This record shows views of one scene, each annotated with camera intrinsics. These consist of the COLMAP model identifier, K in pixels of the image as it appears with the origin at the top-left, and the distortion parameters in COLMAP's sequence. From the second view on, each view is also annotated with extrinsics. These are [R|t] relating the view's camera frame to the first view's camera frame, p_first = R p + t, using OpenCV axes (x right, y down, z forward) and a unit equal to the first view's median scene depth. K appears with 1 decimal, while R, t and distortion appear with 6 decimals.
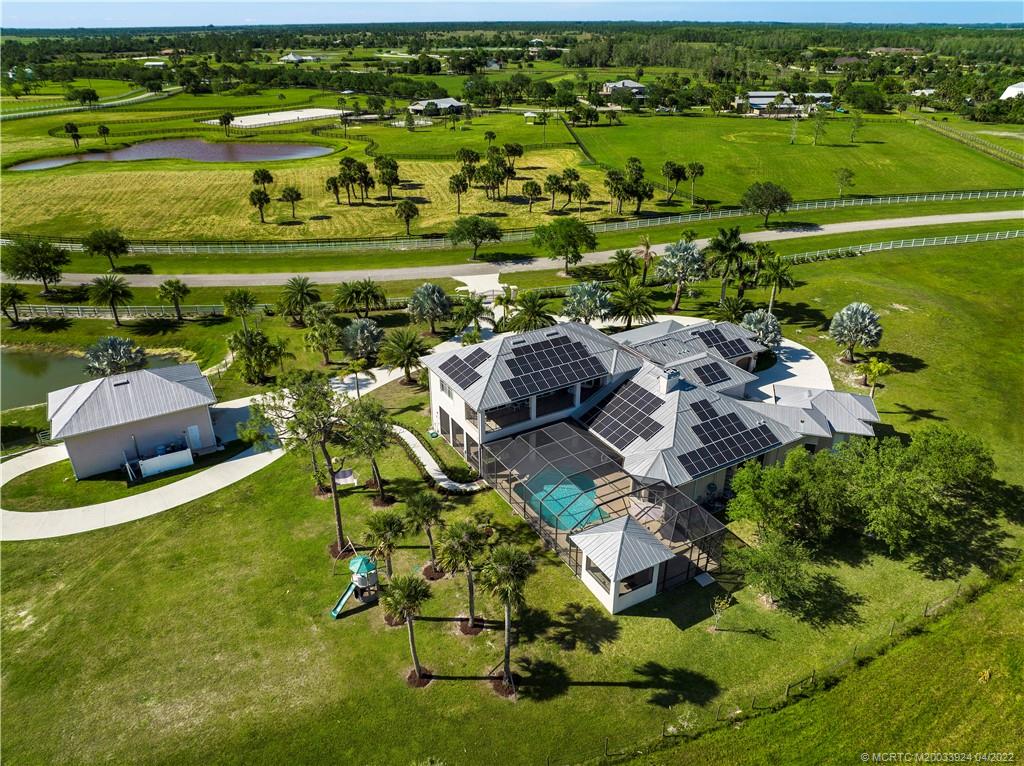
lens RADIAL K [[720.7, 0, 512.0], [0, 720.7, 383.0], [0, 0, 1]] dist [-0.057862, 0.033103]
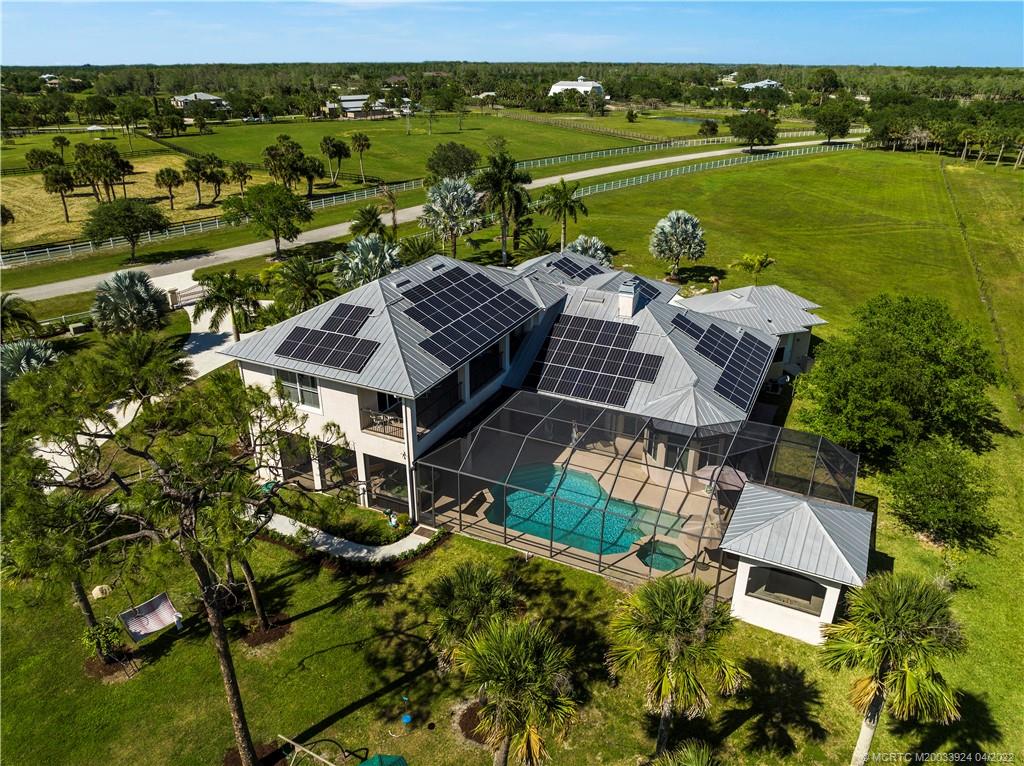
lens RADIAL K [[720.7, 0, 512.0], [0, 720.7, 383.0], [0, 0, 1]] dist [-0.057862, 0.033103]
pose [[0.832809, -0.223913, 0.506254, -0.047347], [0.247889, 0.968569, 0.020606, 0.006629], [-0.494956, 0.108334, 0.862138, 0.093739]]
